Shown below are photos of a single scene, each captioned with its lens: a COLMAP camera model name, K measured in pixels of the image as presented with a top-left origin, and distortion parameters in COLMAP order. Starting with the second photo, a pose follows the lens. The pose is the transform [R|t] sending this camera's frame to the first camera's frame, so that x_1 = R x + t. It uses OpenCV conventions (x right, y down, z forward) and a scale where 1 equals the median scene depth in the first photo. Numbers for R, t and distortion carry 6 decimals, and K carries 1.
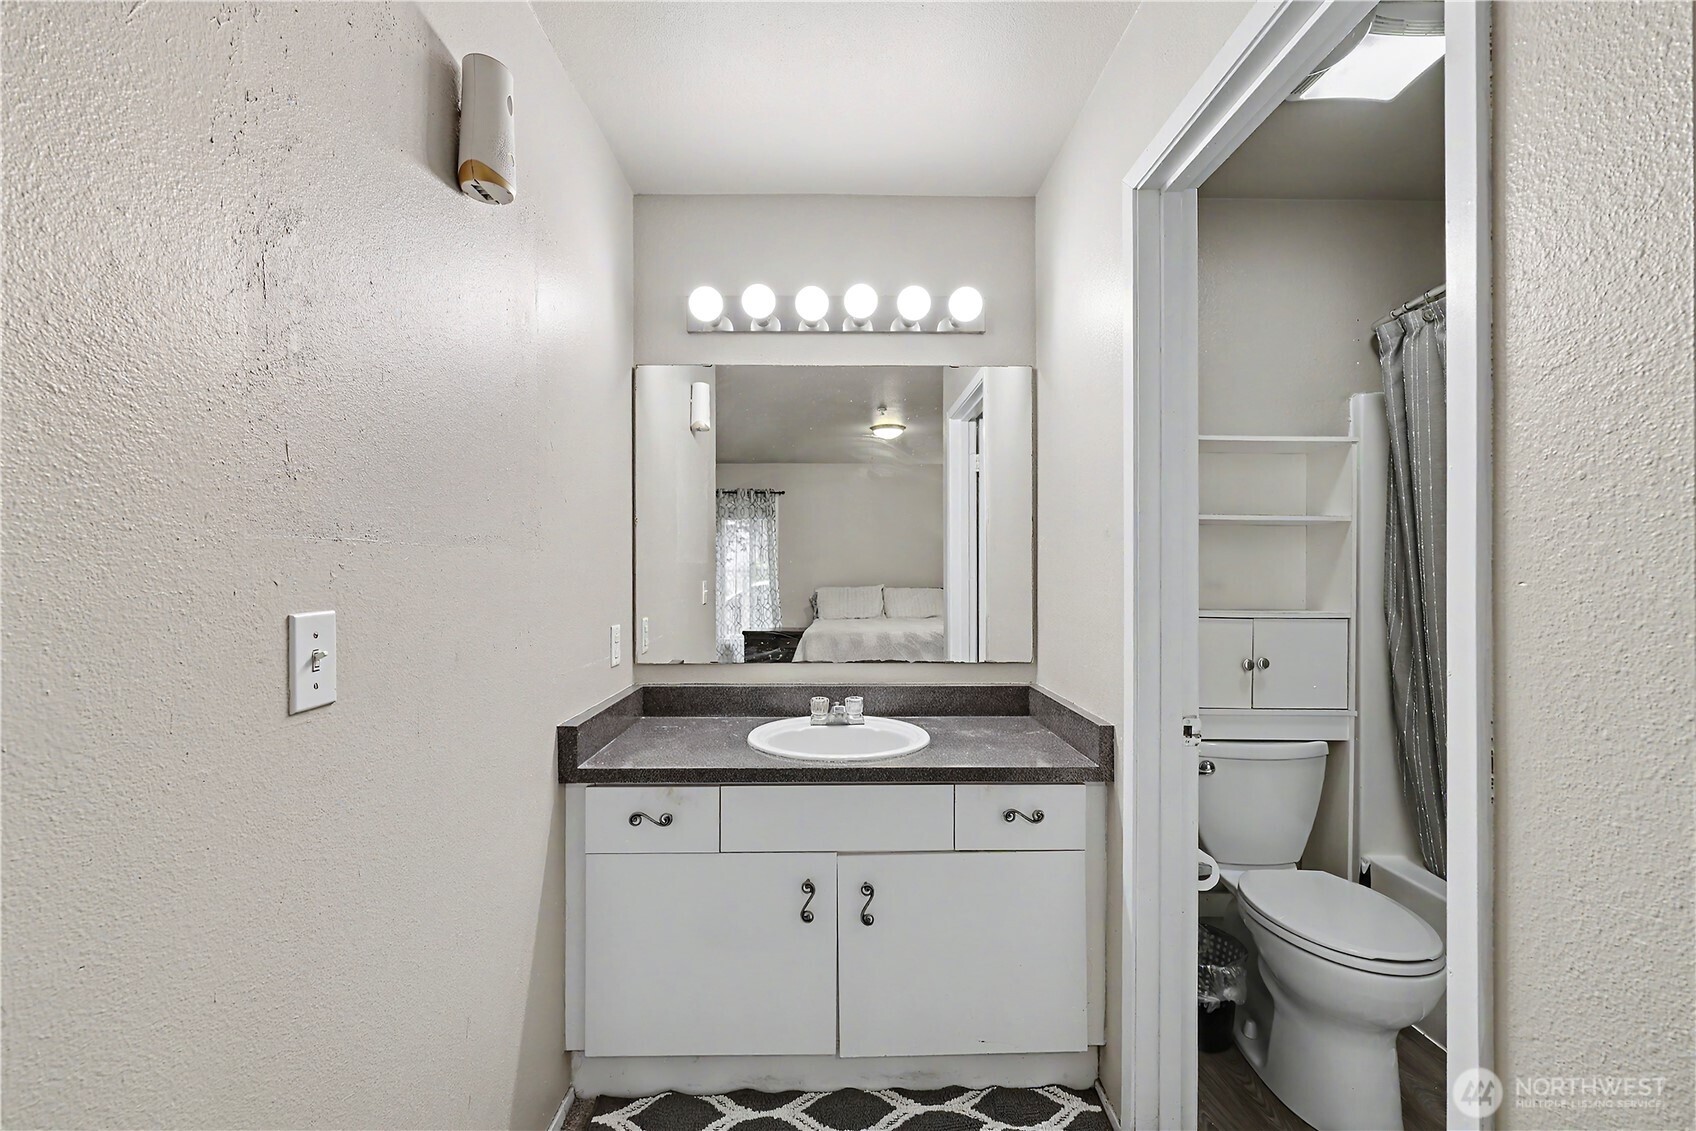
lens RADIAL K [[694.4, 0, 848.0], [0, 694.4, 565.5], [0, 0, 1]] dist [0.001718, -0.000114]
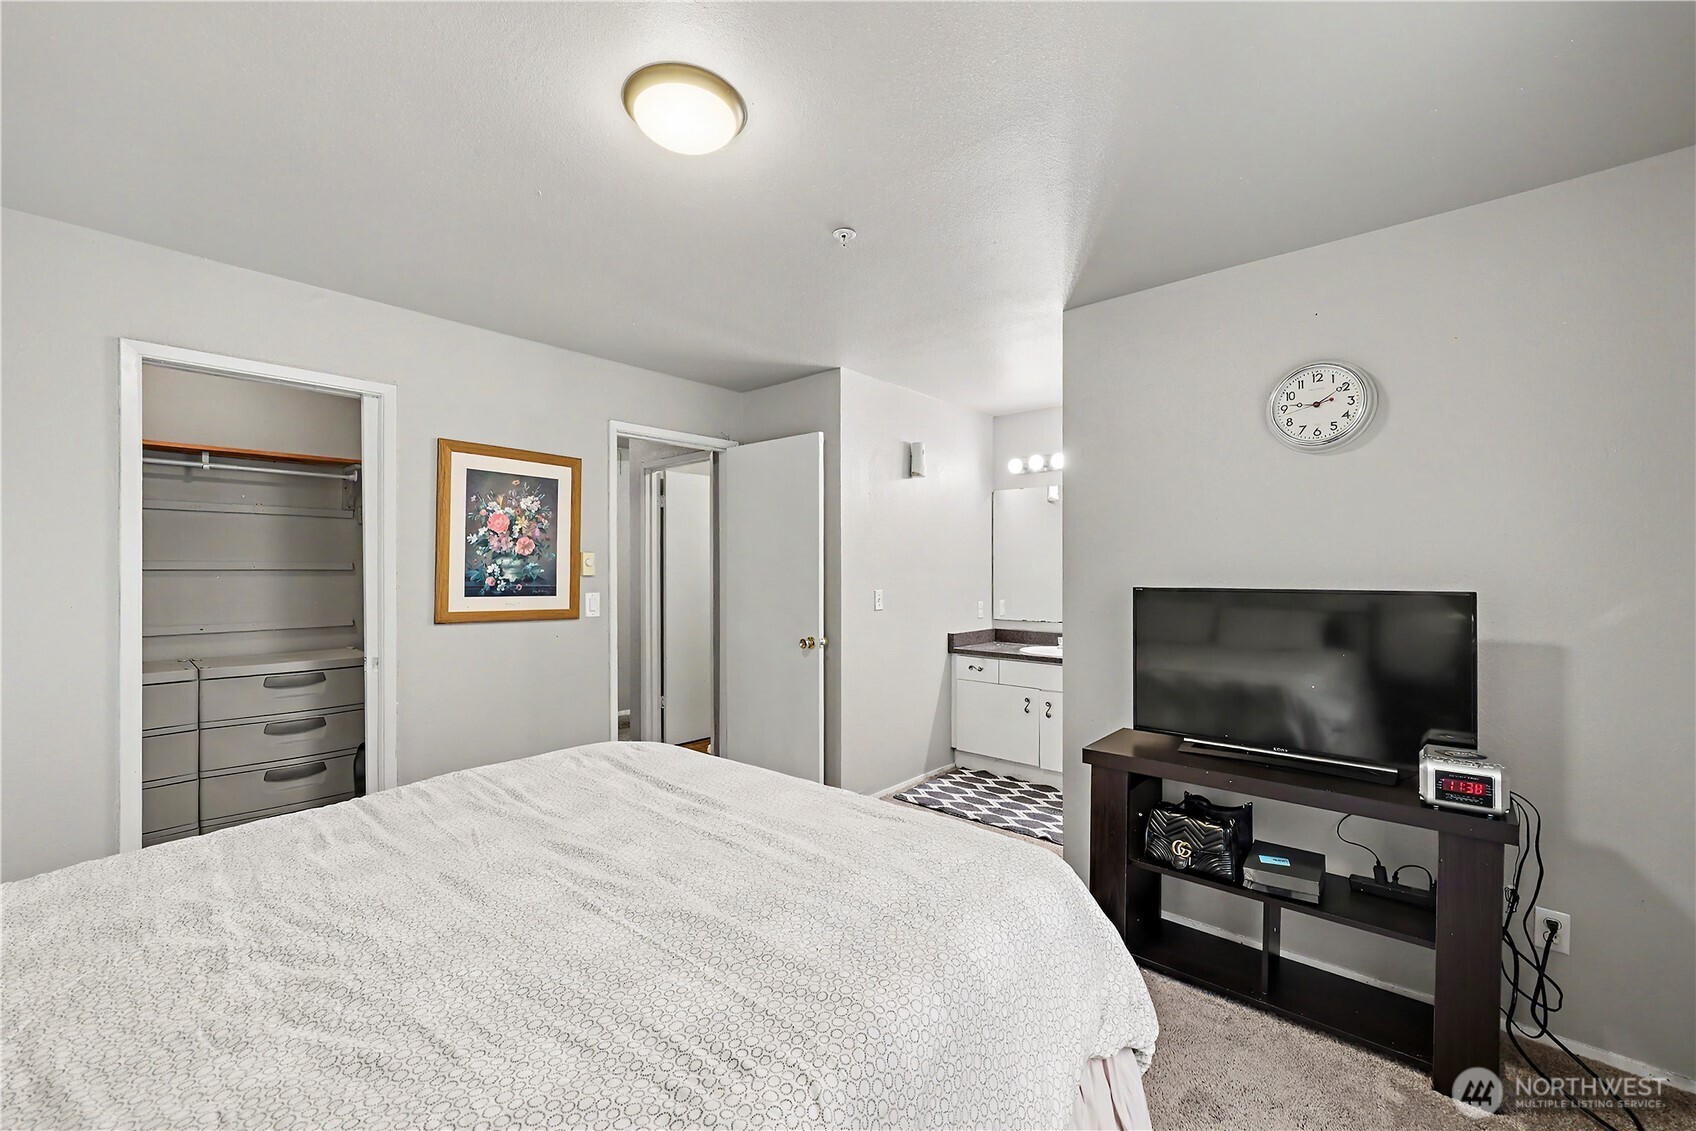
lens RADIAL K [[704.1, 0, 848.0], [0, 704.1, 565.5], [0, 0, 1]] dist [0.005489, -0.000110]
pose [[0.742471, 0.001173, -0.669877, 0.973810], [0.000087, 0.999998, 0.001847, -0.045456], [0.669878, -0.001430, 0.742470, -1.150154]]
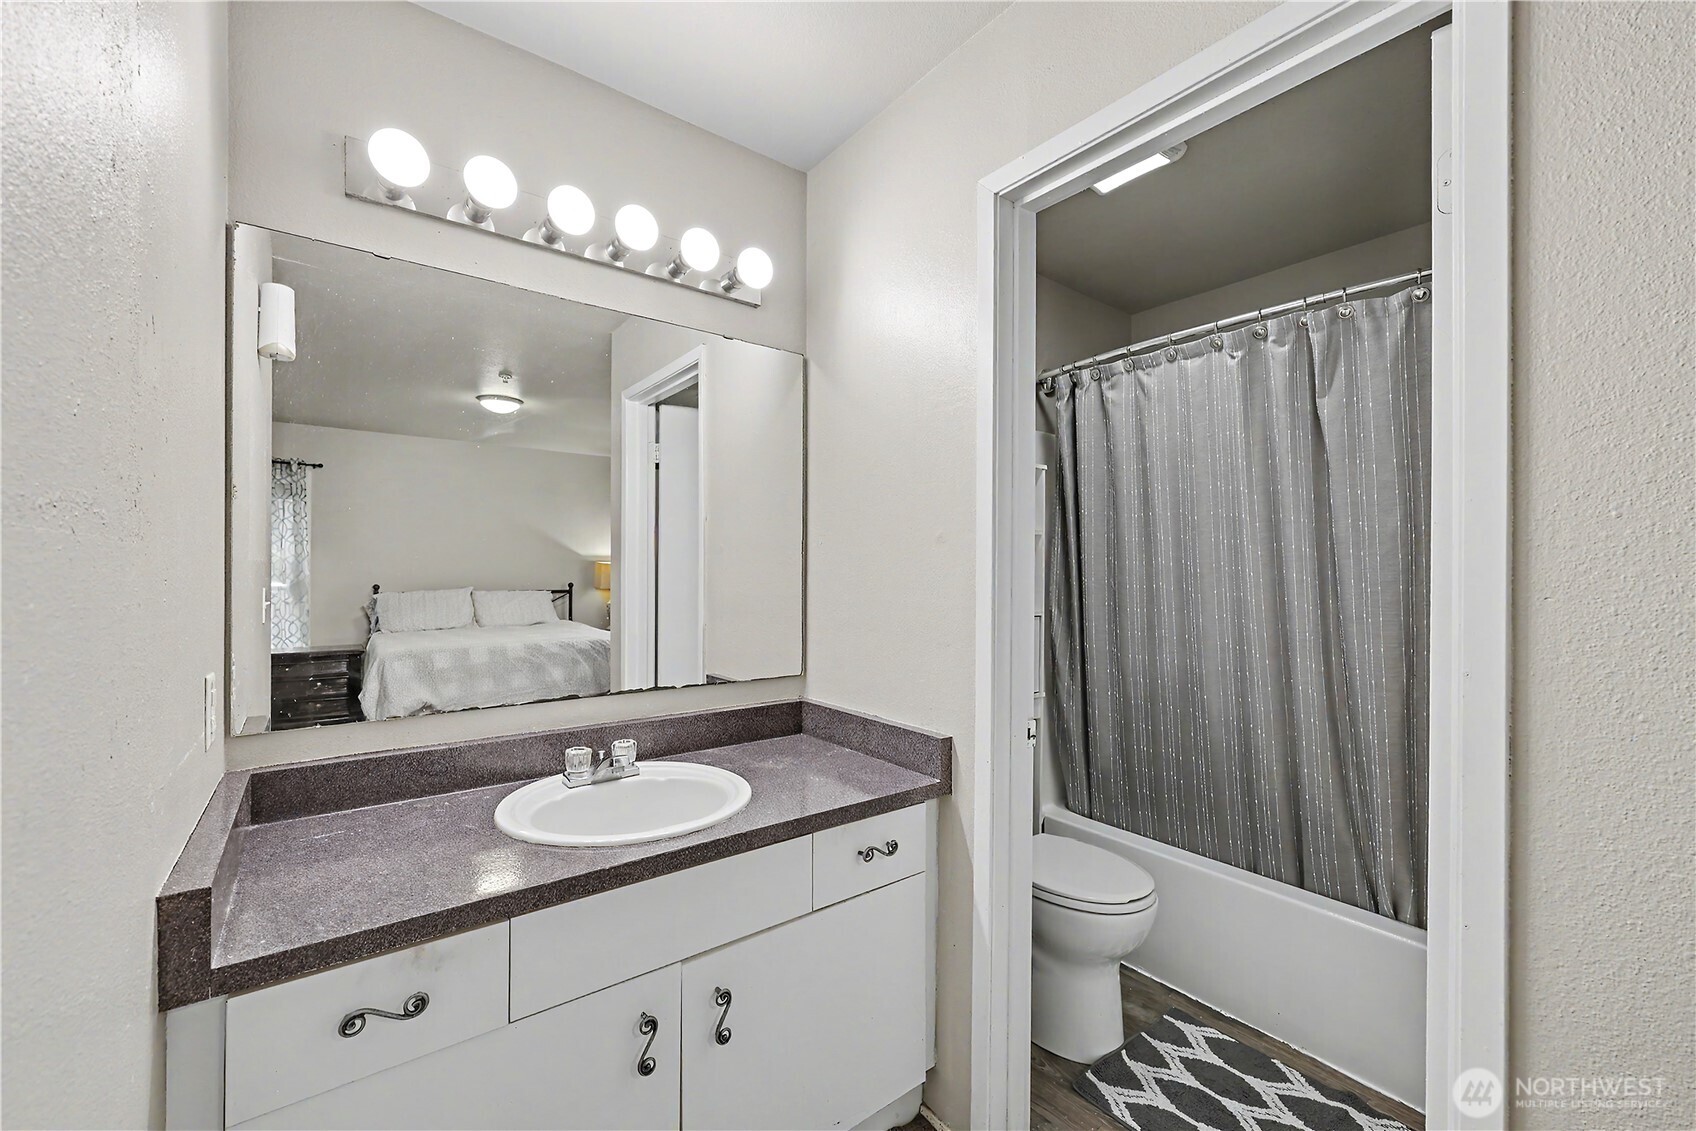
lens RADIAL K [[681.7, 0, 848.0], [0, 681.7, 565.5], [0, 0, 1]] dist [-0.001453, 0.000261]
pose [[0.805151, 0.008538, 0.593008, -0.243789], [-0.009877, 0.999951, -0.000985, -0.006503], [-0.592988, -0.005064, 0.805196, 0.250975]]
